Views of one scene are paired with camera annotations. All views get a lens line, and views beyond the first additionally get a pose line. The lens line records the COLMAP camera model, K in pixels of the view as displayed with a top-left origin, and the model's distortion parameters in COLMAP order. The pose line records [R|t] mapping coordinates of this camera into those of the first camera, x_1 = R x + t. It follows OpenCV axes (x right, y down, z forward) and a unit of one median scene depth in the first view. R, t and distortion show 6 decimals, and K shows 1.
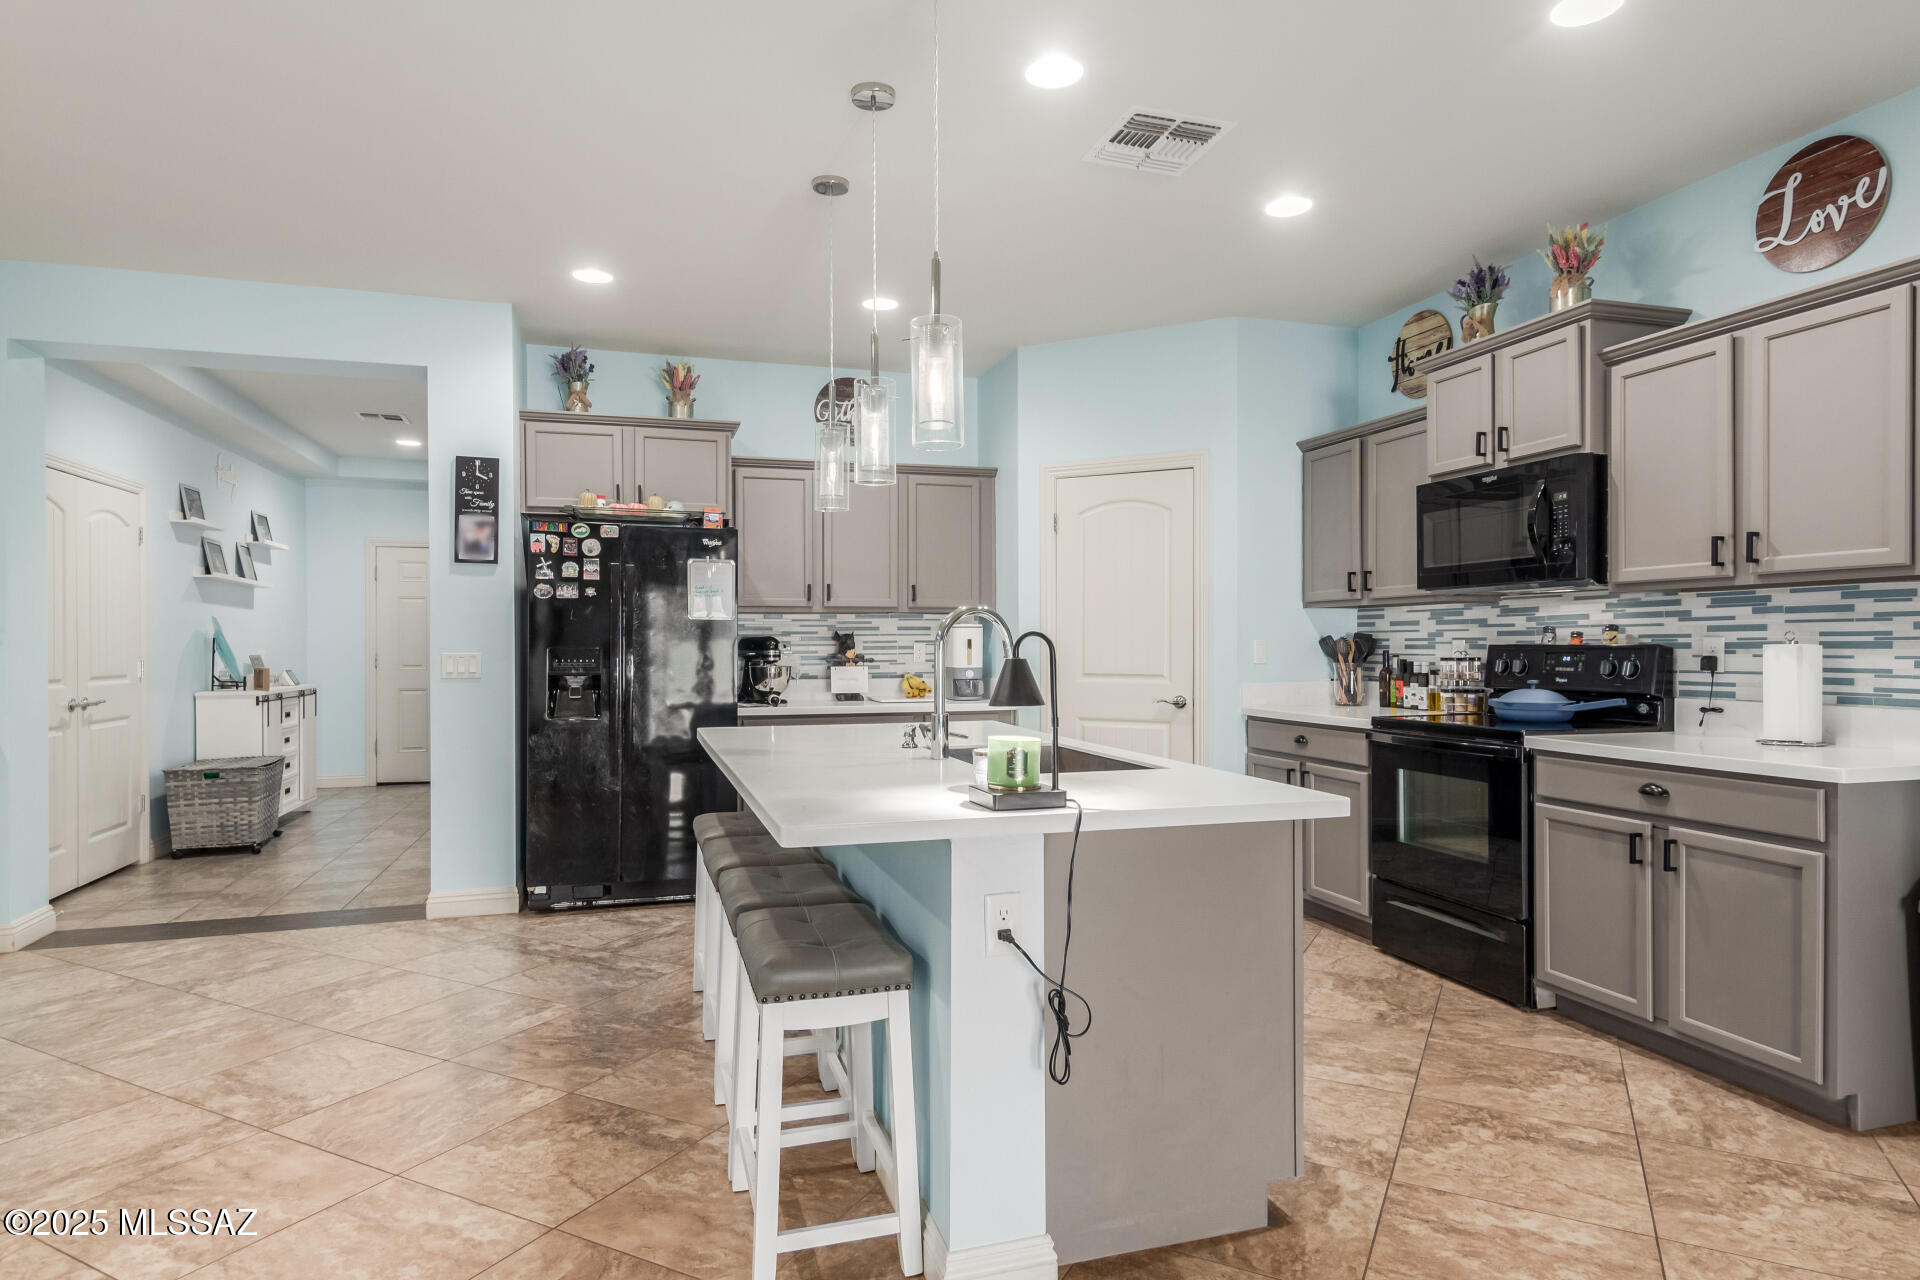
lens RADIAL K [[1076.9, 0, 947.0], [0, 1076.9, 654.1], [0, 0, 1]] dist [0.014704, -0.006115]
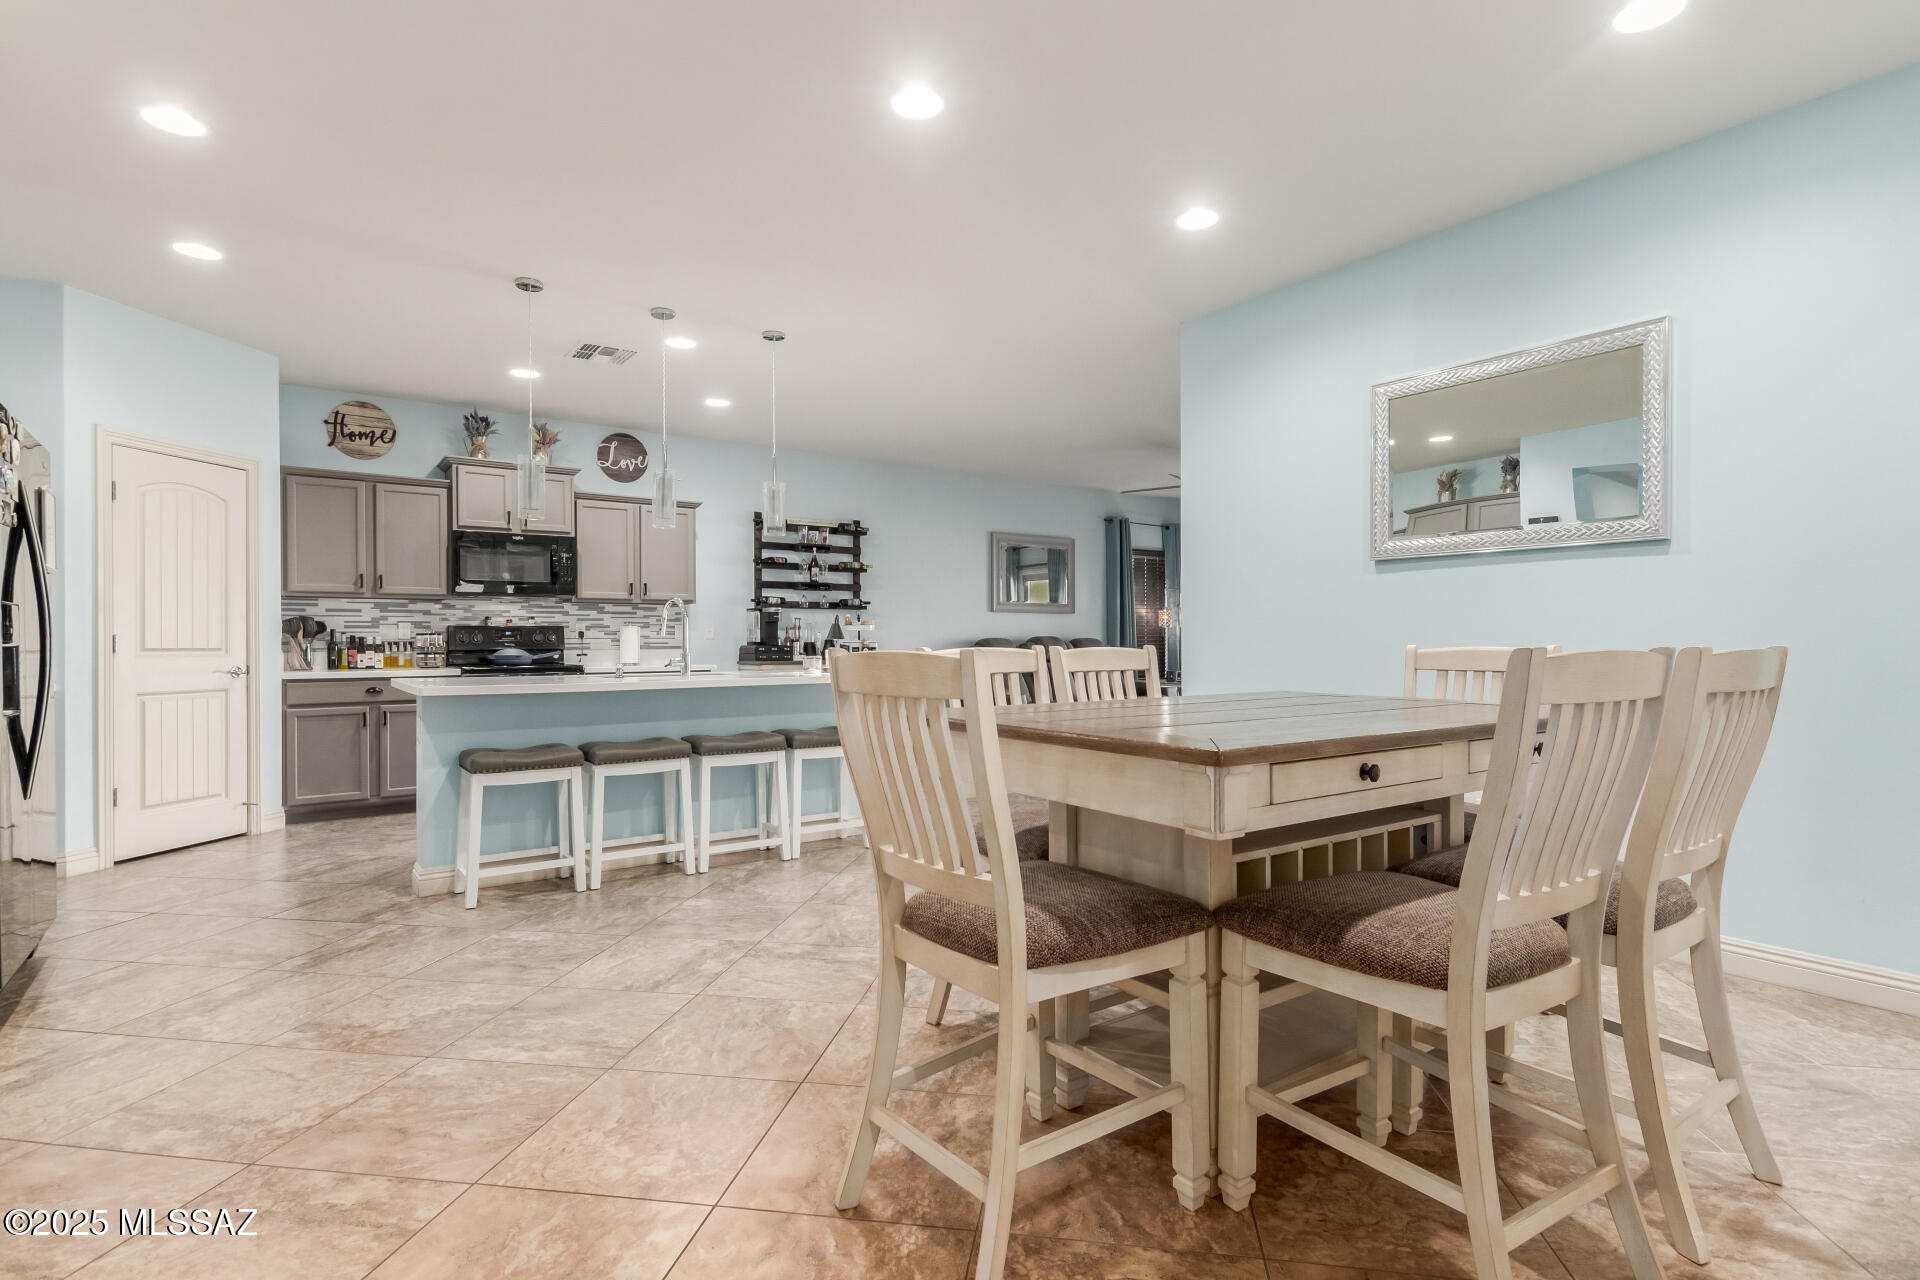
lens RADIAL K [[968.6, 0, 988.2], [0, 968.6, 637.3], [0, 0, 1]] dist [0.017906, -0.008072]
pose [[-0.351256, 0.009441, 0.936232, -1.109777], [0.015152, 0.999876, -0.004399, 0.026359], [-0.936157, 0.012640, -0.351355, 0.664205]]
